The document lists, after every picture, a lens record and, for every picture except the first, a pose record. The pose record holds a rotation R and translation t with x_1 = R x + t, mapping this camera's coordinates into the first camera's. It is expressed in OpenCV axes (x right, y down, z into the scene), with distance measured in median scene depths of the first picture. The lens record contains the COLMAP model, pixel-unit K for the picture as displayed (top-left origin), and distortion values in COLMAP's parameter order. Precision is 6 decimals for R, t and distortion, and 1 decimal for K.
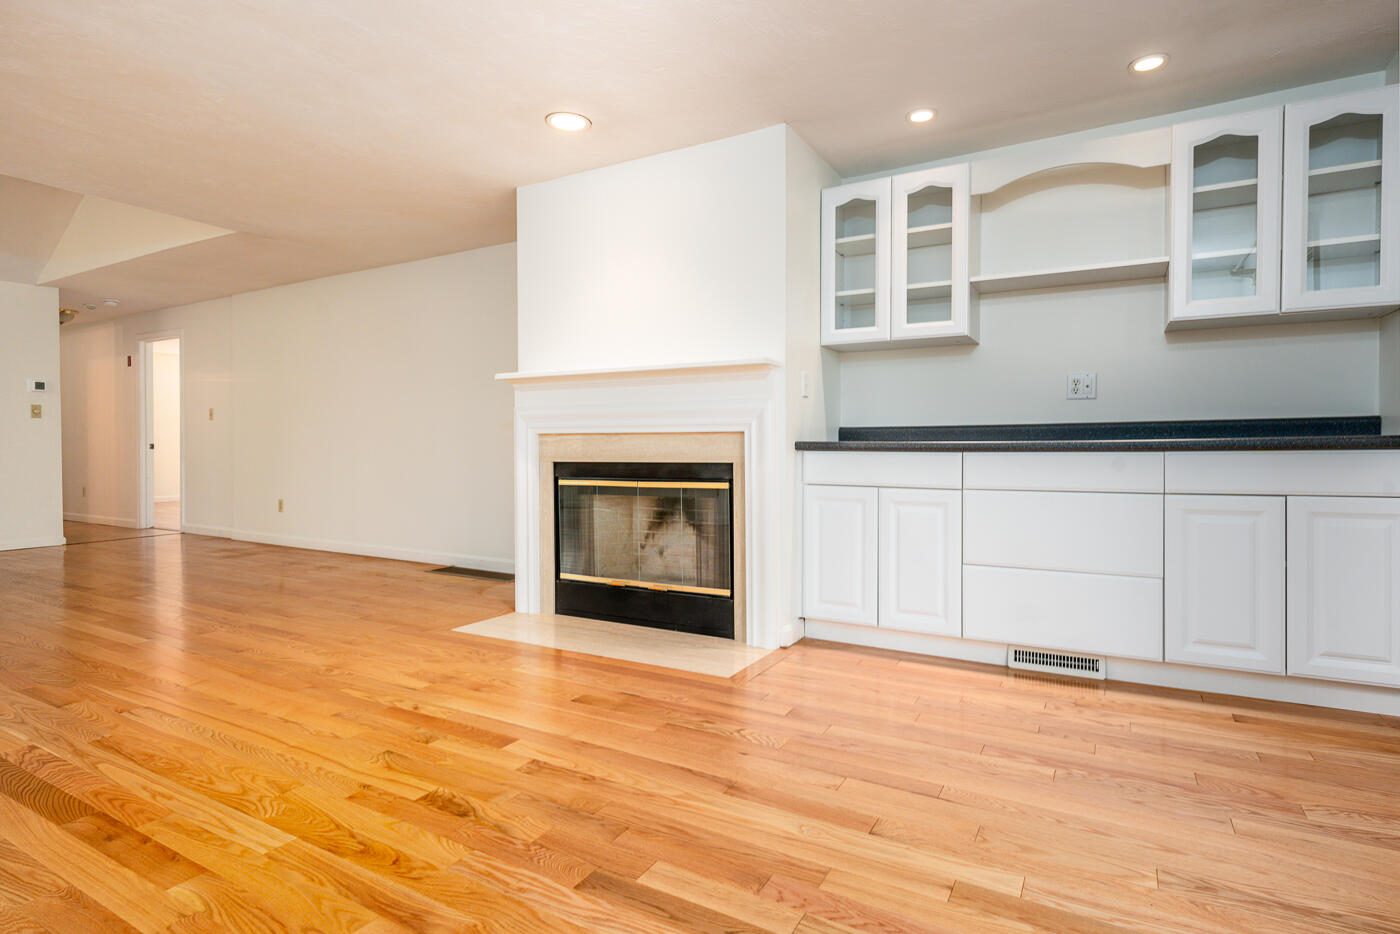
lens RADIAL K [[734.3, 0, 692.8], [0, 734.3, 444.5], [0, 0, 1]] dist [0.002708, -0.000559]
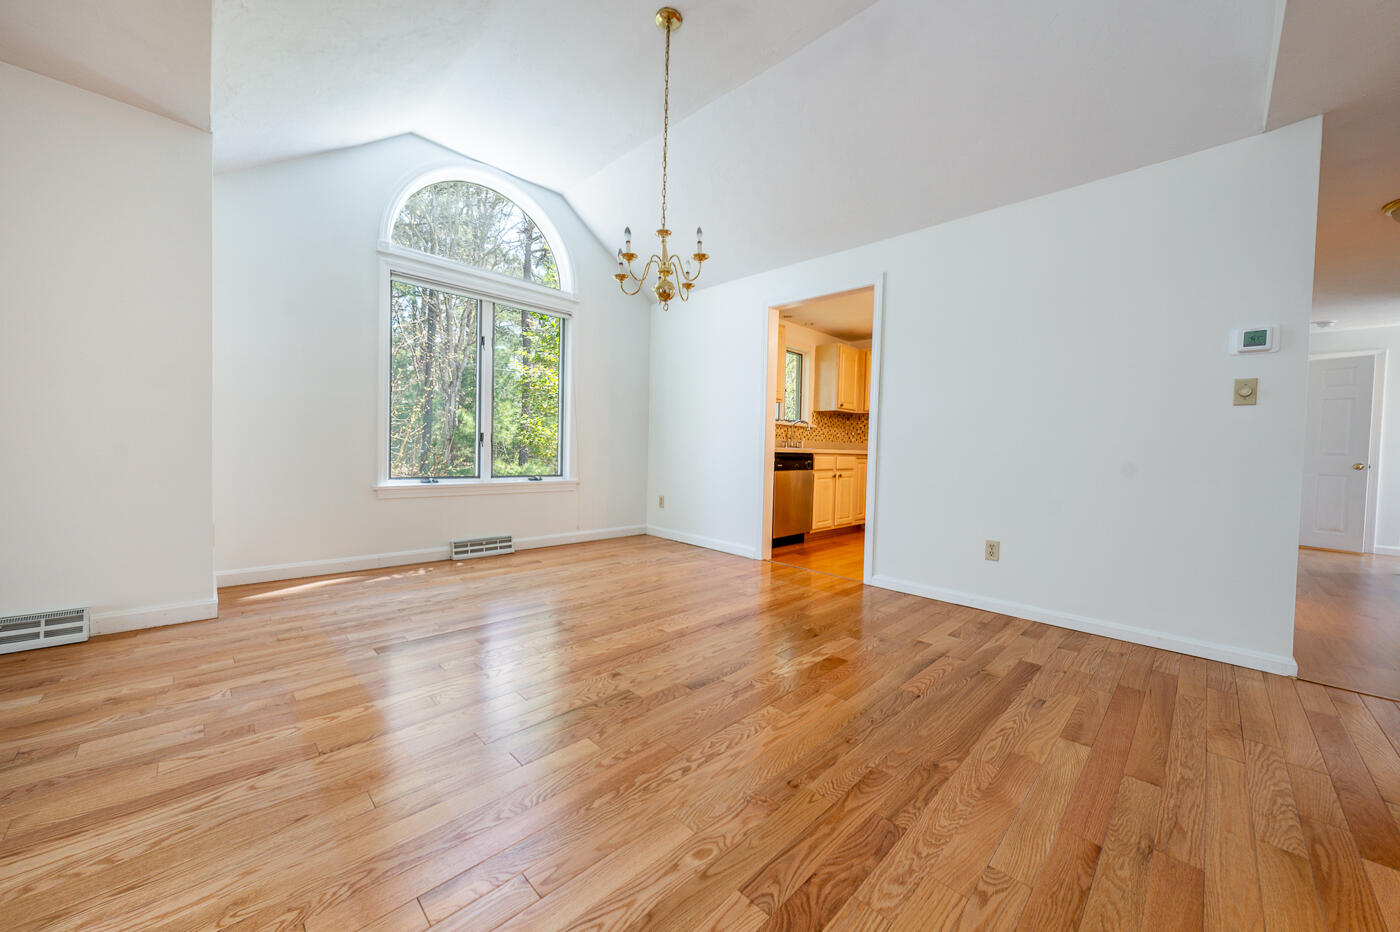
lens RADIAL K [[508.0, 0, 700.0], [0, 508.0, 466.0], [0, 0, 1]] dist [-0.002419, -0.000038]
pose [[-0.261073, 0.025685, -0.964977, -1.422389], [-0.024182, 0.999158, 0.033137, 0.006187], [0.965016, 0.031987, -0.260233, 2.249715]]
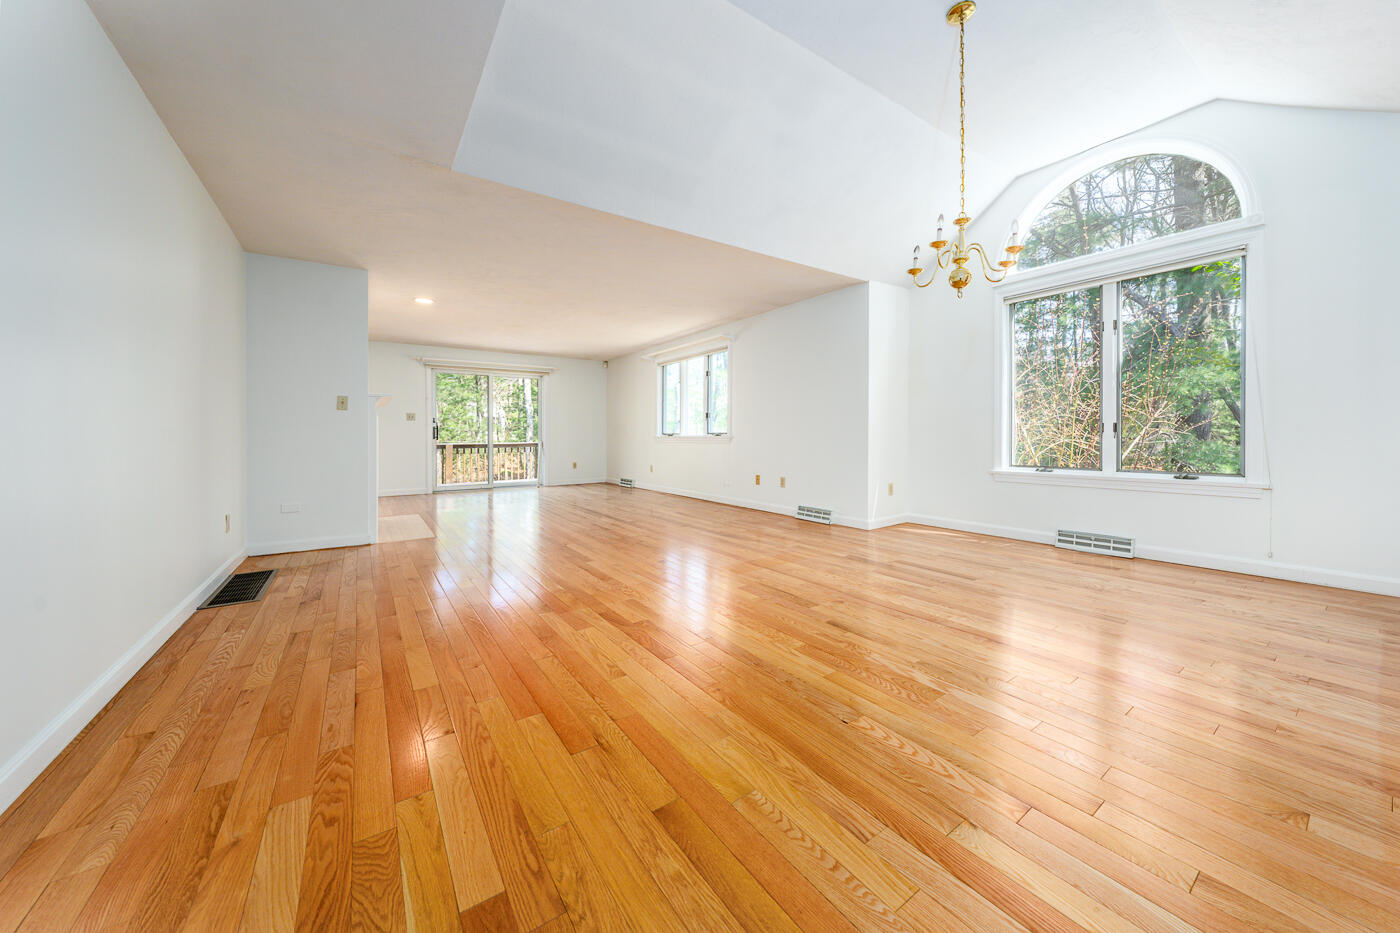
lens RADIAL K [[482.3, 0, 695.5], [0, 482.3, 437.3], [0, 0, 1]] dist [0.000525, 0.000052]
pose [[-0.904964, 0.005783, 0.425448, -2.477471], [0.005841, 0.999982, -0.001169, 0.008847], [-0.425447, 0.001427, -0.904982, 3.139907]]
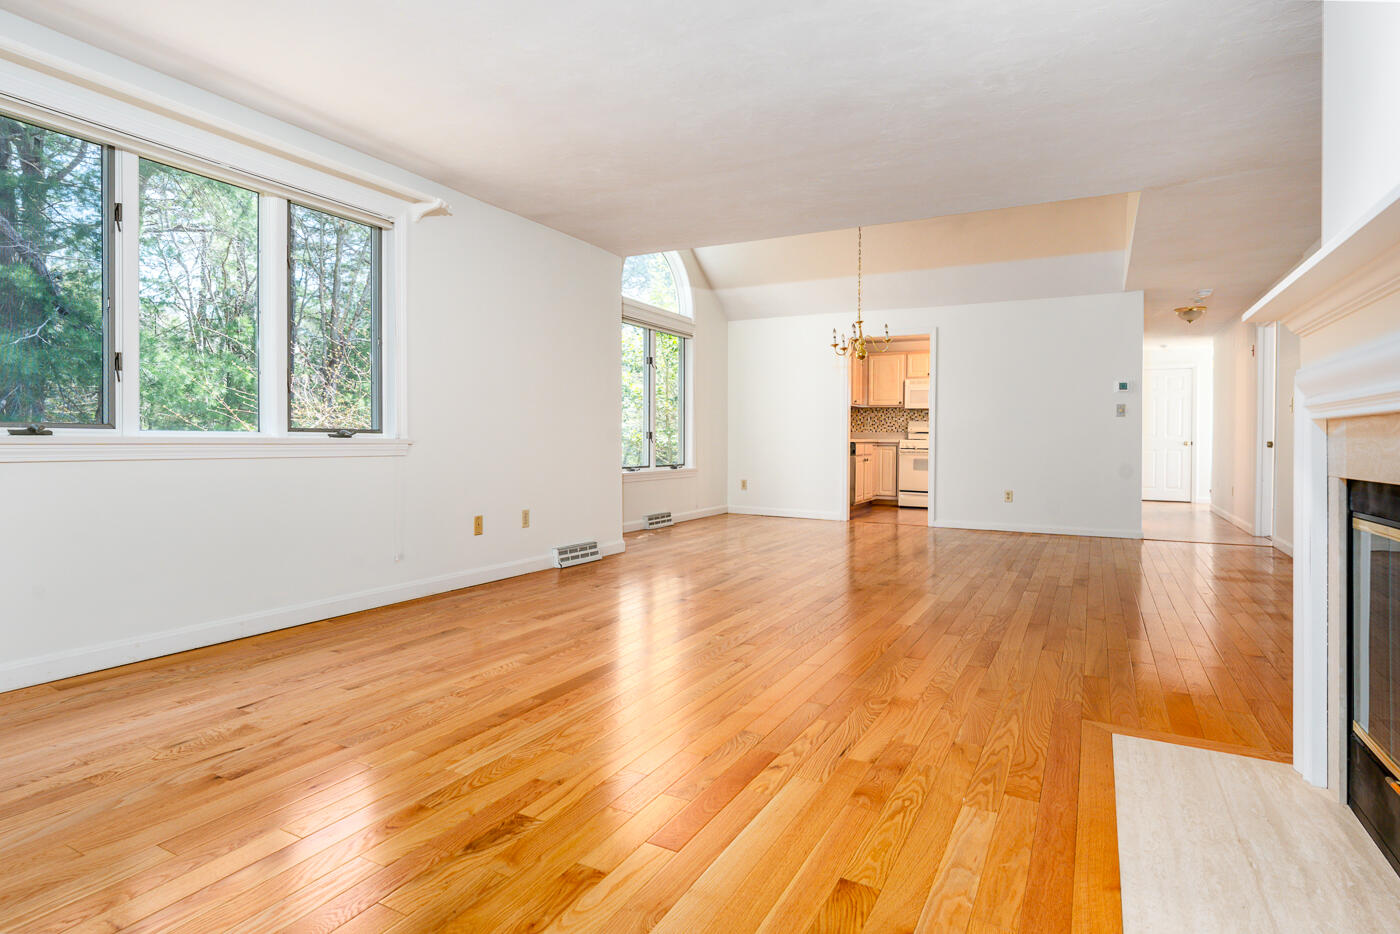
lens RADIAL K [[734.3, 0, 692.8], [0, 734.3, 444.5], [0, 0, 1]] dist [0.002708, -0.000559]
pose [[0.023217, 0.007504, -0.999702, 0.514880], [-0.003660, 0.999966, 0.007421, -0.003448], [0.999724, 0.003486, 0.023243, 1.069297]]
